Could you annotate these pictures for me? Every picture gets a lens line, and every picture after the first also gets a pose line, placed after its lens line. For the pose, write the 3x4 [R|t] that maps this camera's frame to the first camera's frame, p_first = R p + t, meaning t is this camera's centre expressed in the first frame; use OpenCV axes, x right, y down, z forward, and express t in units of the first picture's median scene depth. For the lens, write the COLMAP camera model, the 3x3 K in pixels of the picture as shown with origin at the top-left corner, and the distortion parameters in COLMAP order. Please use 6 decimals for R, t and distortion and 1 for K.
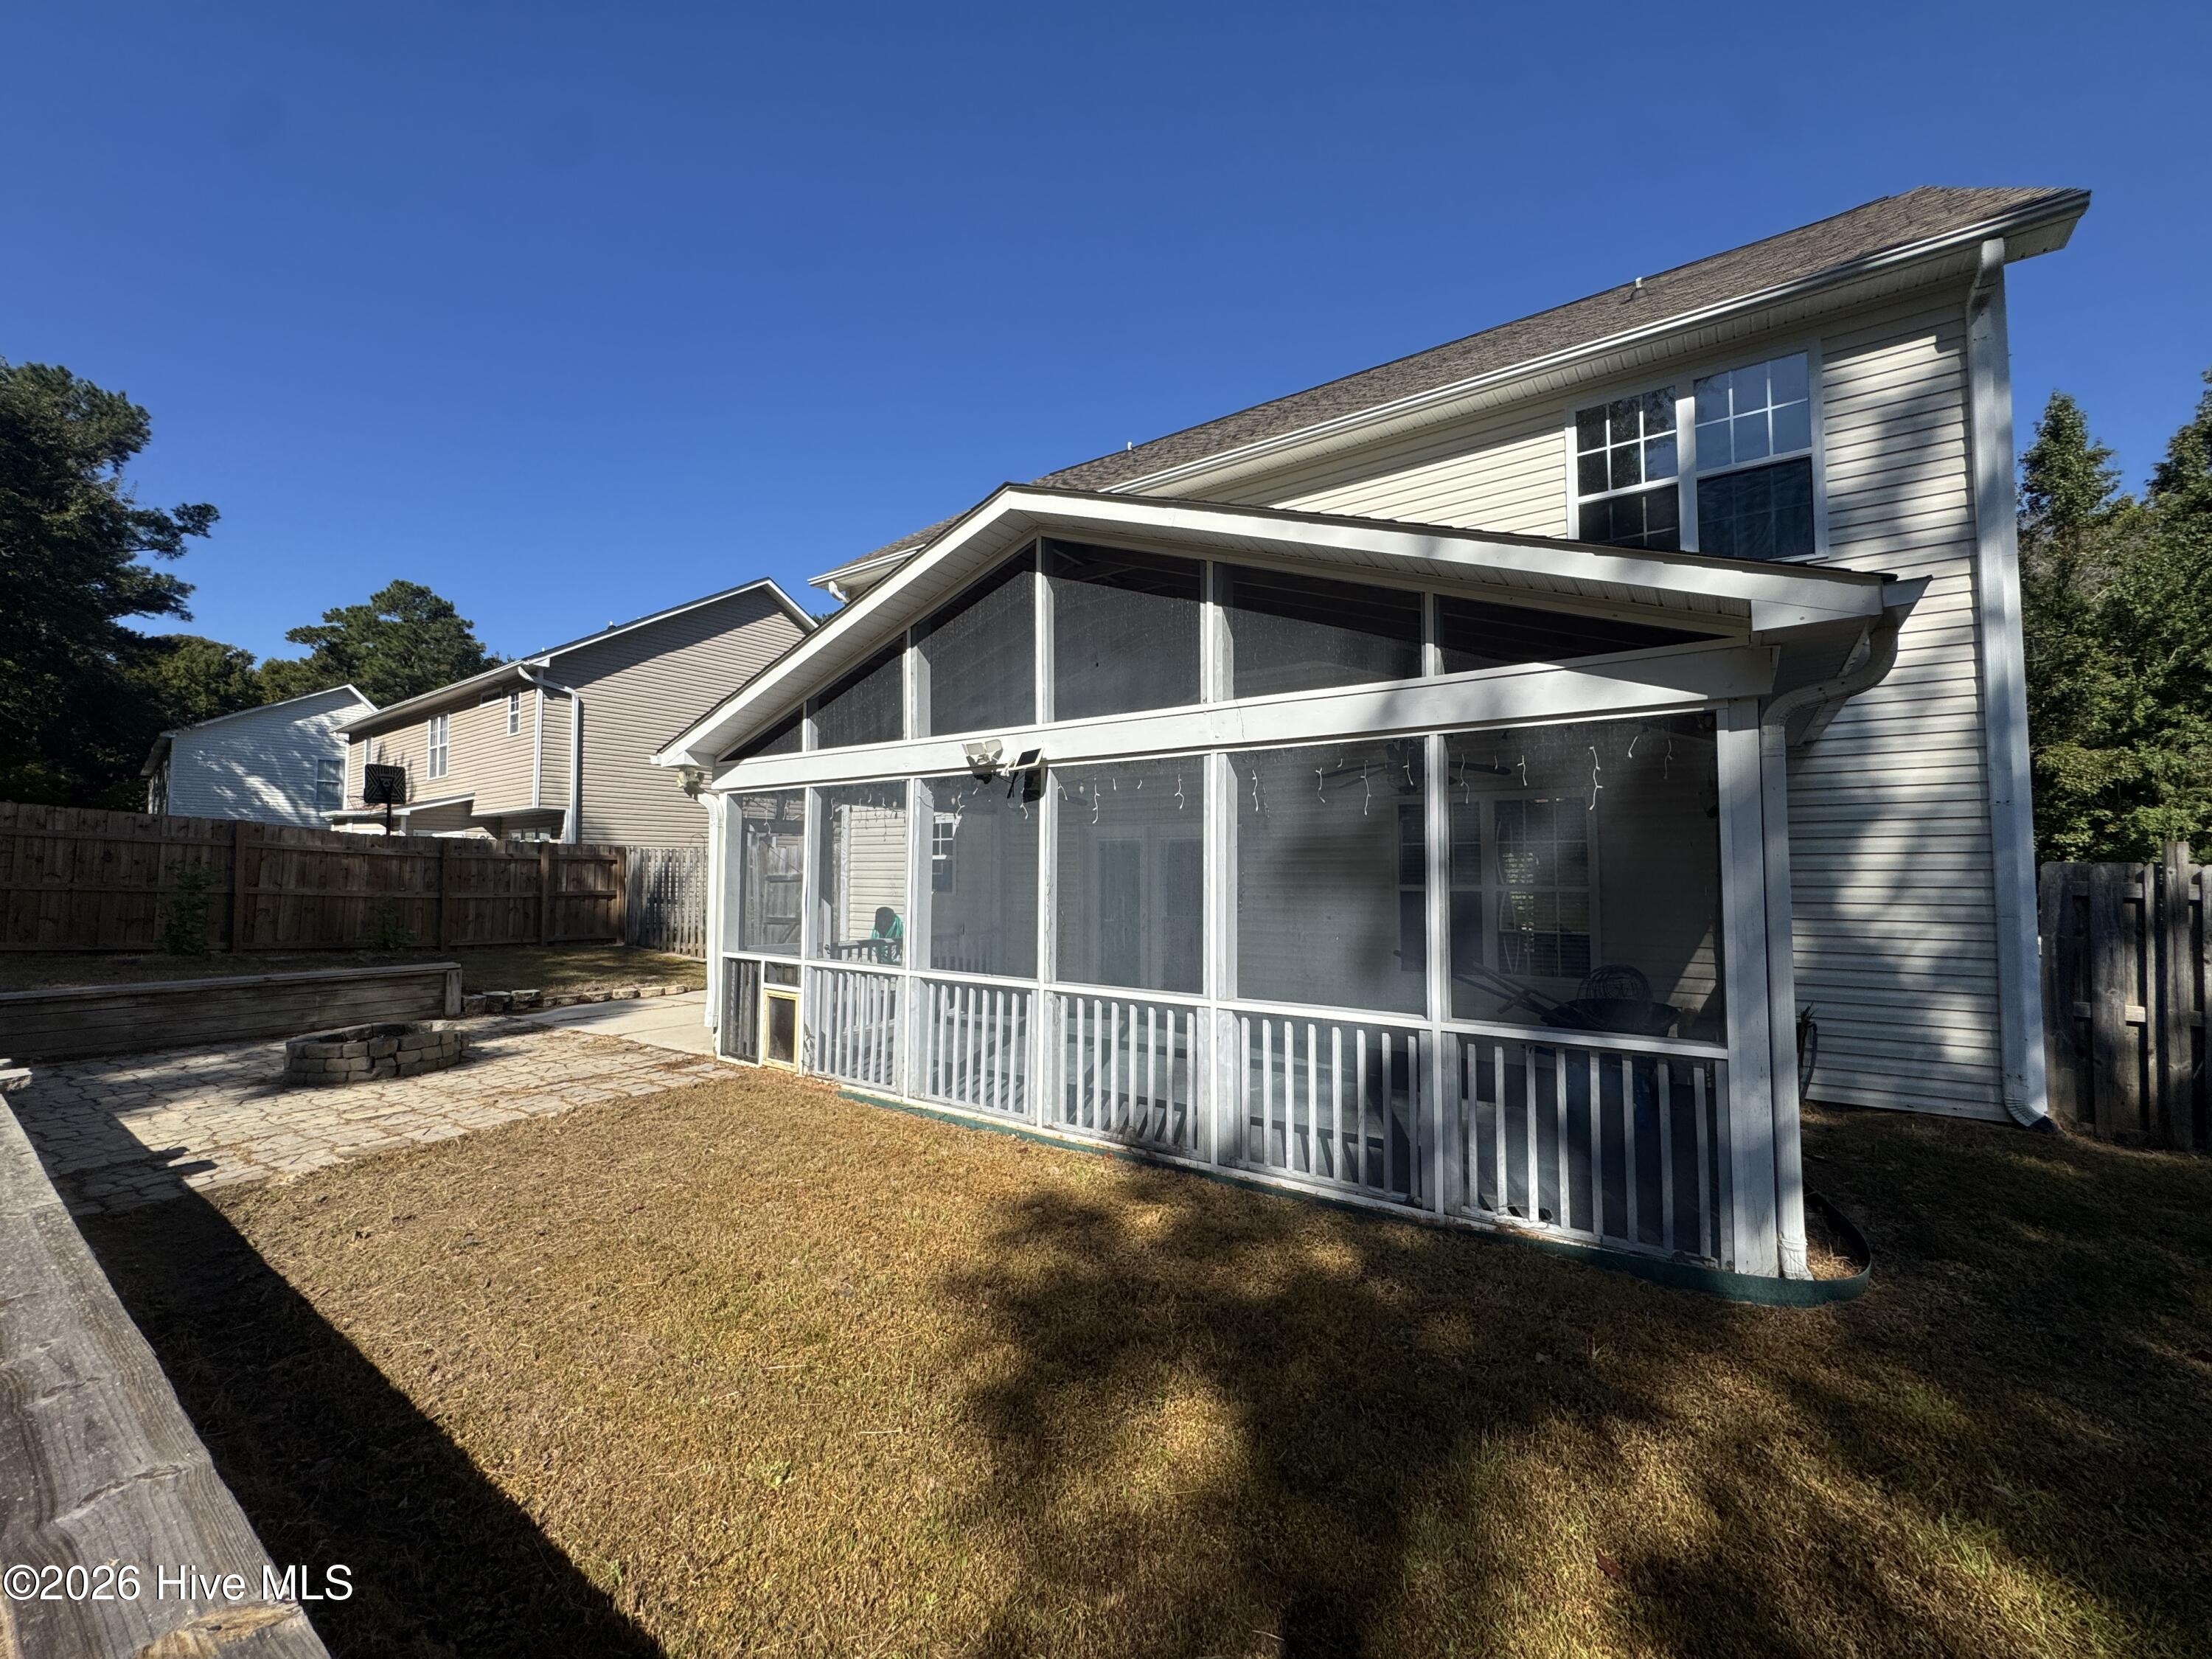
lens RADIAL K [[886.7, 0, 1118.7], [0, 886.7, 832.1], [0, 0, 1]] dist [-0.001584, 0.000212]
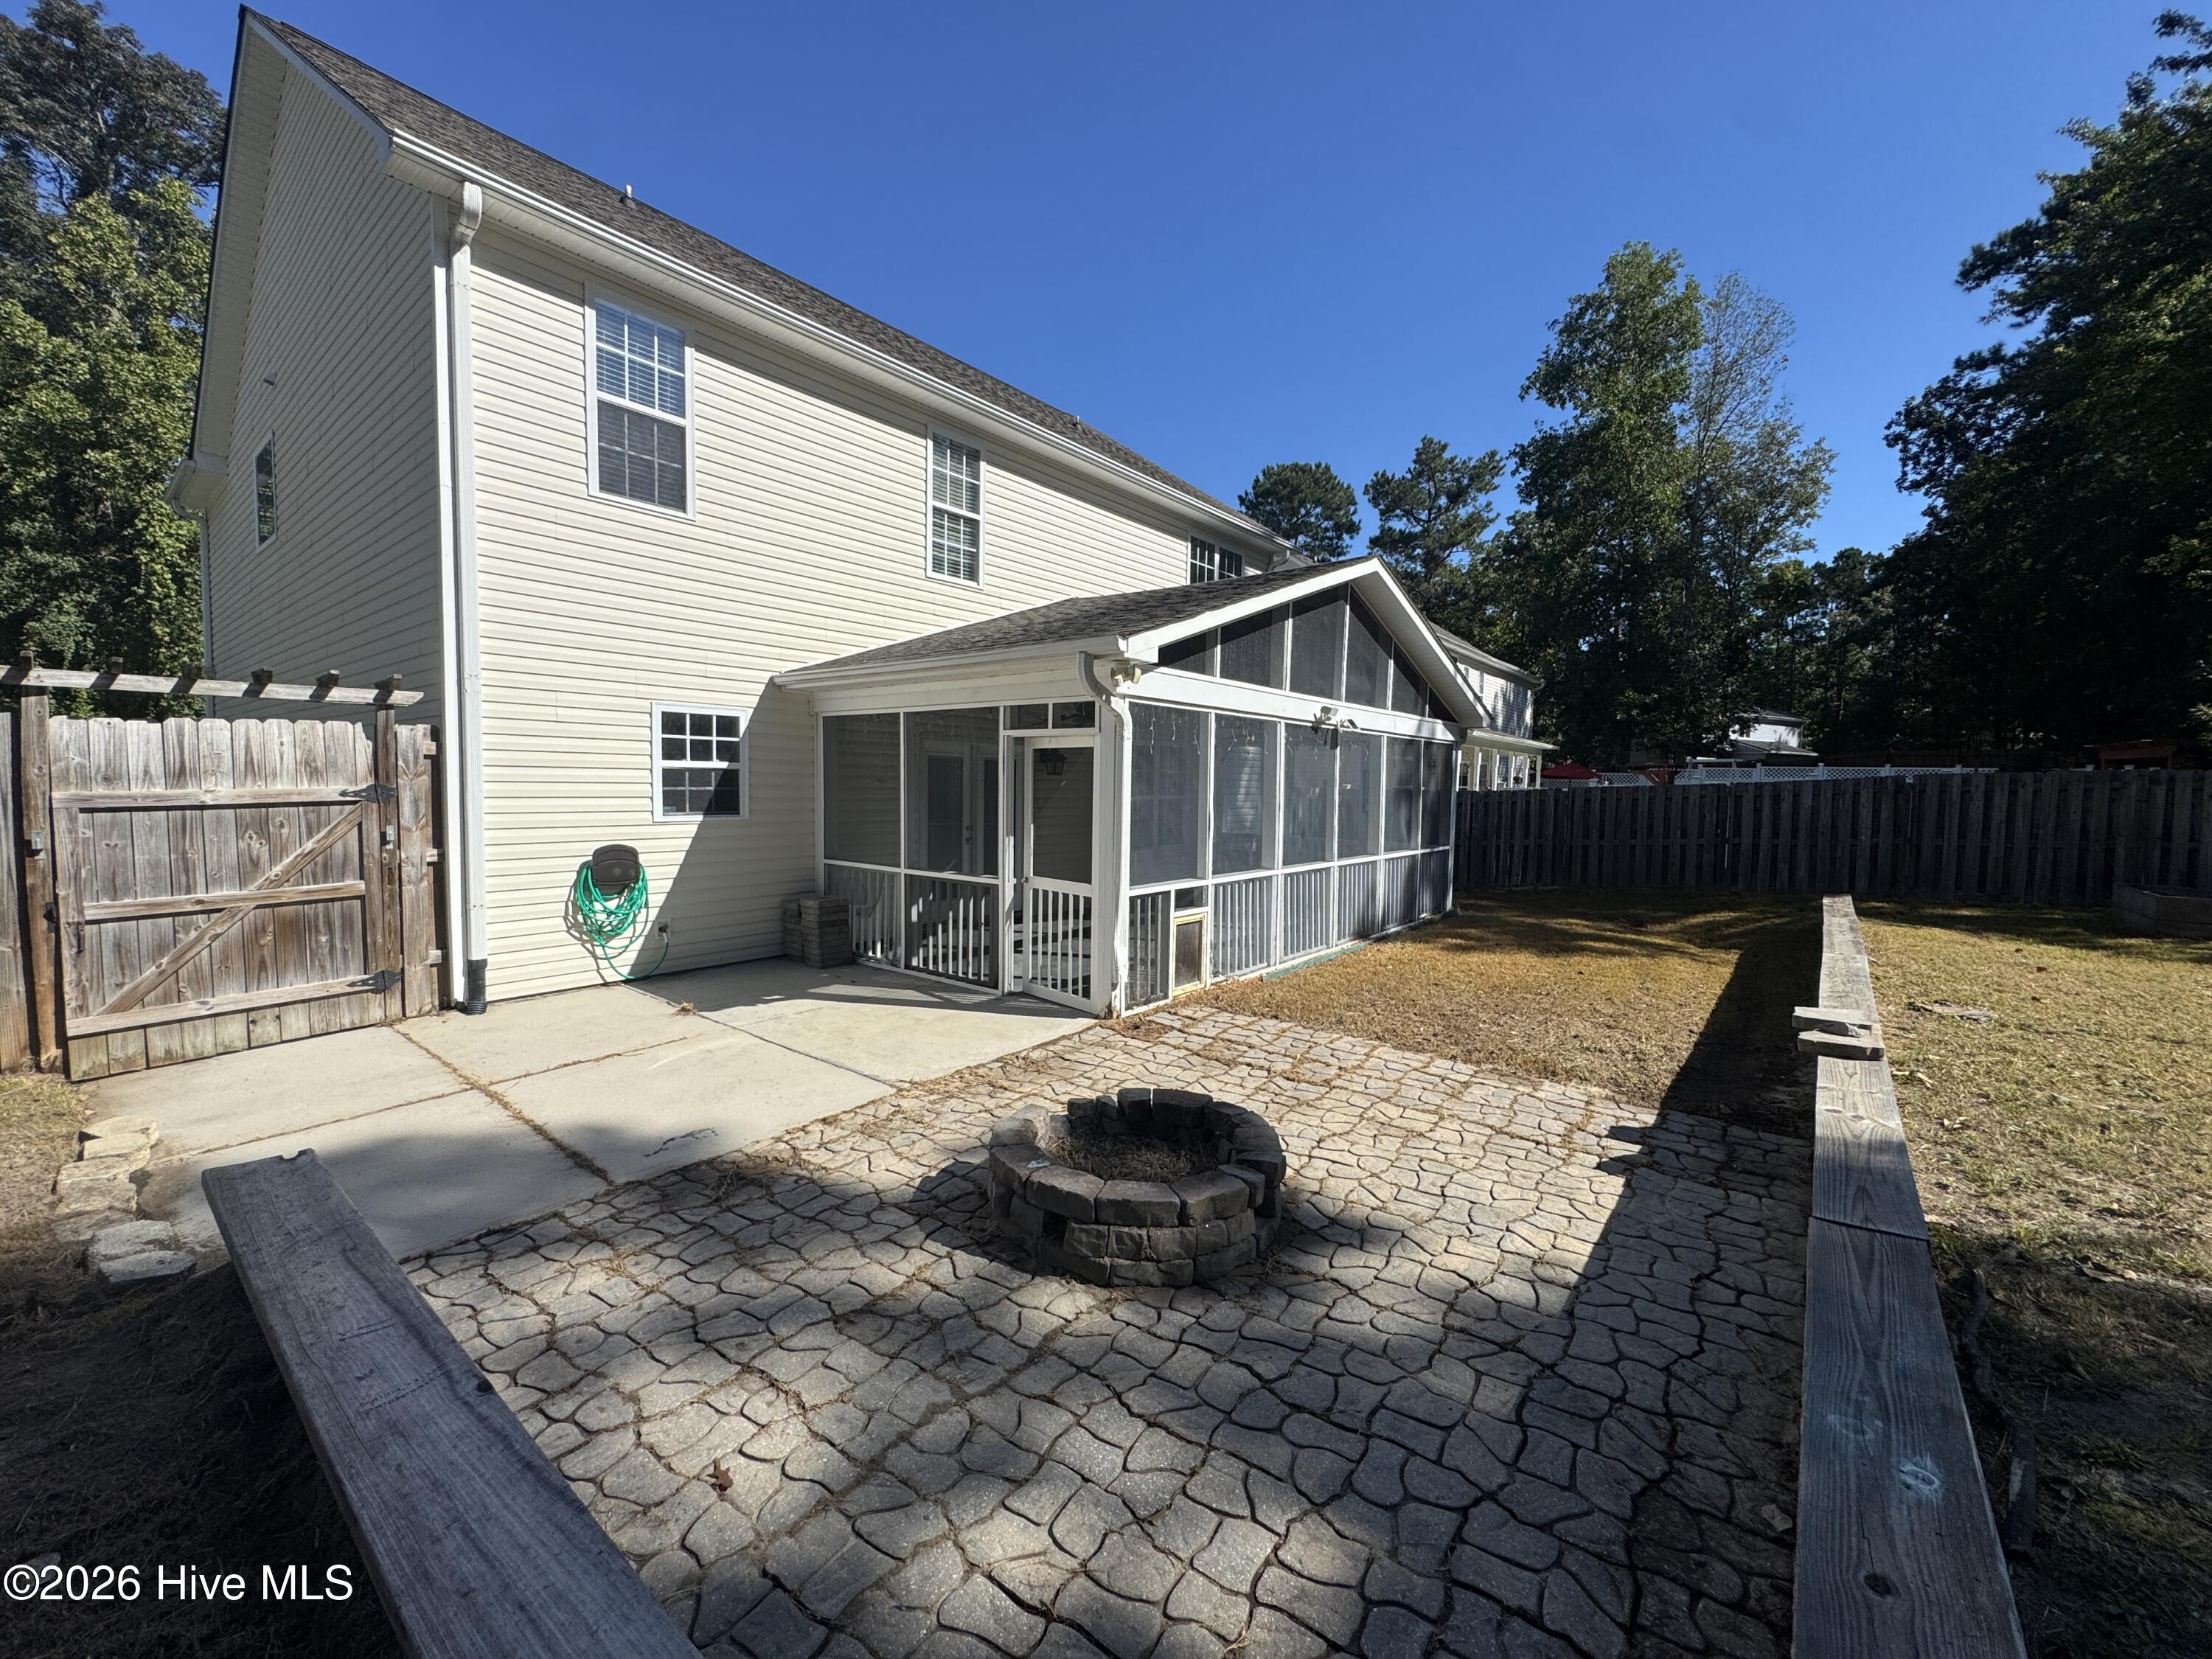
lens RADIAL K [[886.7, 0, 1123.3], [0, 886.7, 833.5], [0, 0, 1]] dist [-0.001584, 0.000212]
pose [[0.048860, -0.061207, 0.996928, -0.911280], [-0.063104, 0.995937, 0.064239, 0.019029], [-0.996810, -0.066049, 0.044799, 0.689248]]
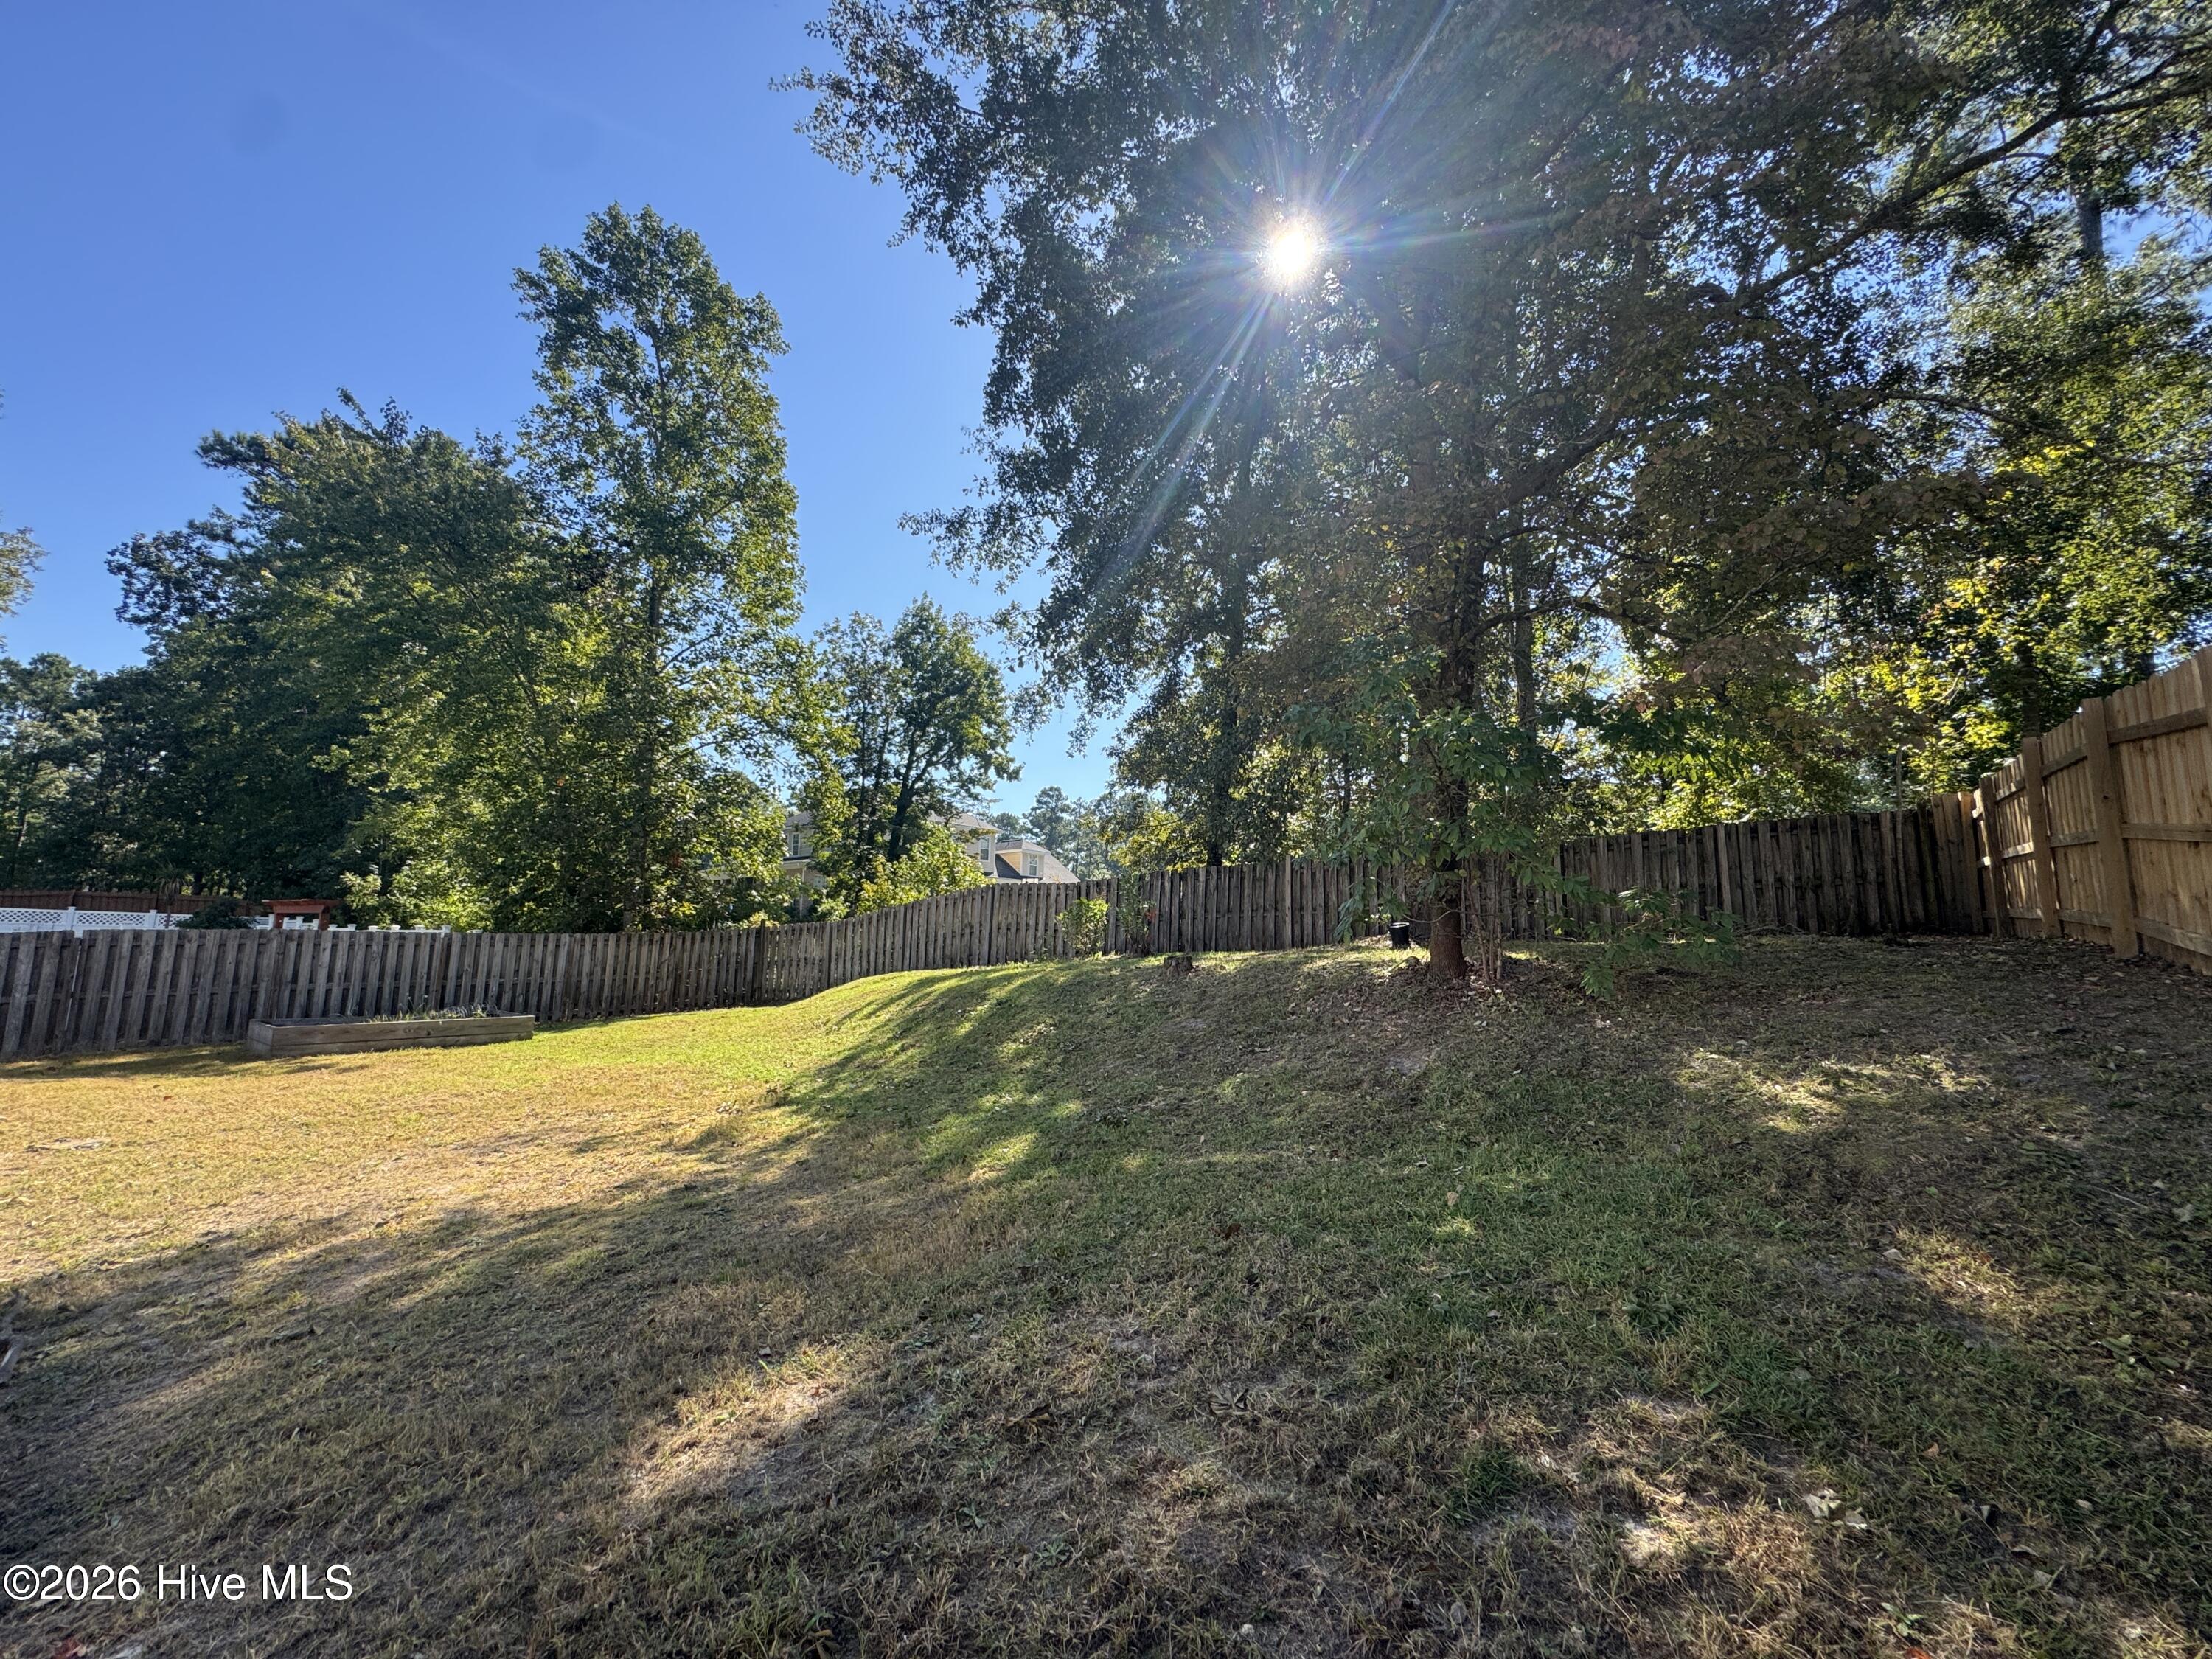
lens RADIAL K [[886.7, 0, 1101.2], [0, 886.7, 823.0], [0, 0, 1]] dist [-0.001584, 0.000212]
pose [[-0.998257, -0.012243, 0.057726, -1.375303], [-0.022918, 0.981887, -0.188076, -0.013683], [-0.054378, -0.189071, -0.980457, 0.994561]]
